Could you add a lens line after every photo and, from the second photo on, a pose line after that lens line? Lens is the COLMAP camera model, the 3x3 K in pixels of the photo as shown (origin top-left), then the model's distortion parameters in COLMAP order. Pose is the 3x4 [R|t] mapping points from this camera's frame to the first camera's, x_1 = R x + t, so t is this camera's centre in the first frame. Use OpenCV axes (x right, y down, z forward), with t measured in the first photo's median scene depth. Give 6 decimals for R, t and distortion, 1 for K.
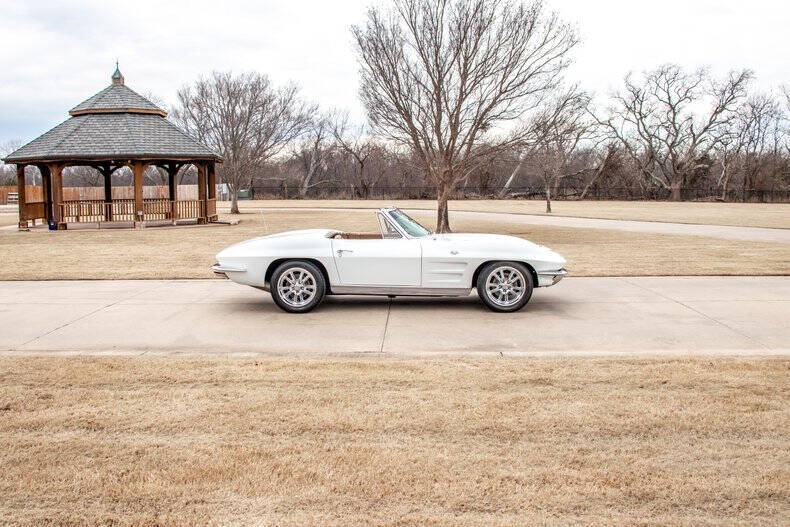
lens RADIAL K [[776.2, 0, 395.0], [0, 776.2, 263.5], [0, 0, 1]] dist [-0.106981, 0.020058]
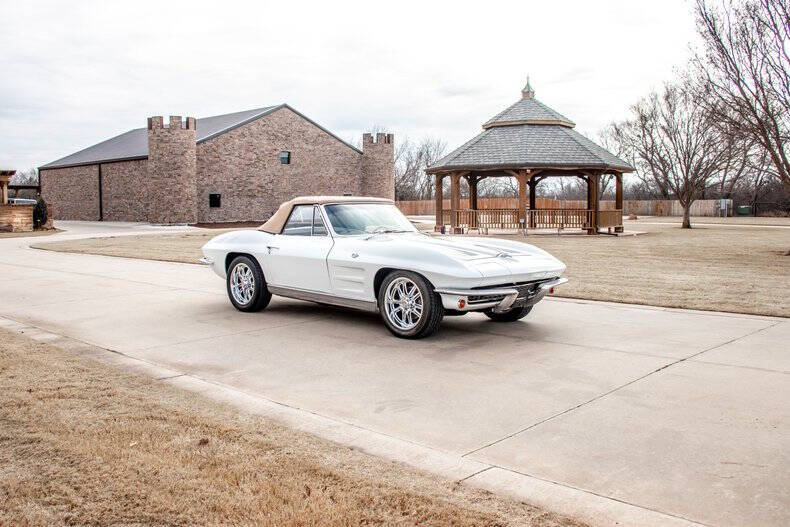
lens RADIAL K [[735.1, 0, 390.5], [0, 735.1, 266.4], [0, 0, 1]] dist [-0.152594, 0.158447]
pose [[0.742594, 0.062358, -0.666832, 0.239402], [-0.071258, 0.997361, 0.013913, -0.006177], [0.665940, 0.037186, 0.745078, 0.183912]]
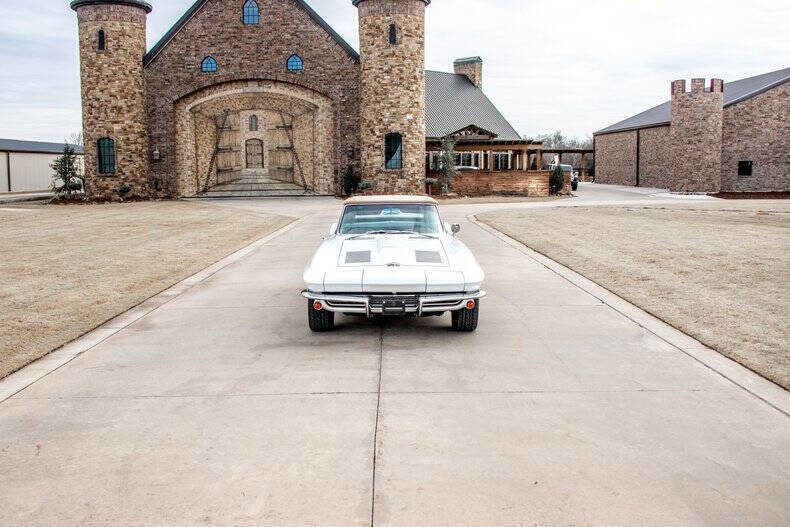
lens RADIAL K [[747.6, 0, 380.7], [0, 747.6, 261.5], [0, 0, 1]] dist [-0.142026, 0.128025]
pose [[0.021377, 0.132674, -0.990929, 0.377266], [-0.092286, 0.987186, 0.130181, -0.049467], [0.995503, 0.088666, 0.033347, 0.412480]]
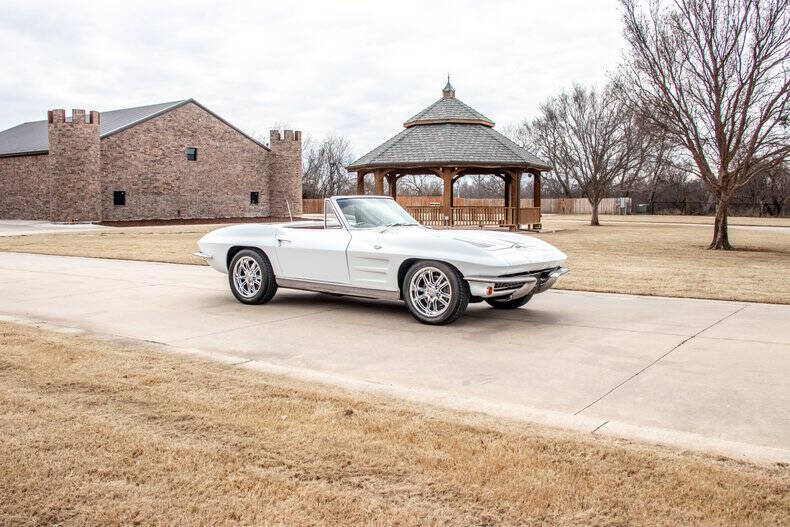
lens RADIAL K [[747.6, 0, 380.7], [0, 747.6, 261.5], [0, 0, 1]] dist [-0.142026, 0.128025]
pose [[0.822951, 0.052883, -0.565645, 0.211446], [-0.064753, 0.997901, -0.000912, 0.000836], [0.564410, 0.037377, 0.824648, 0.134510]]
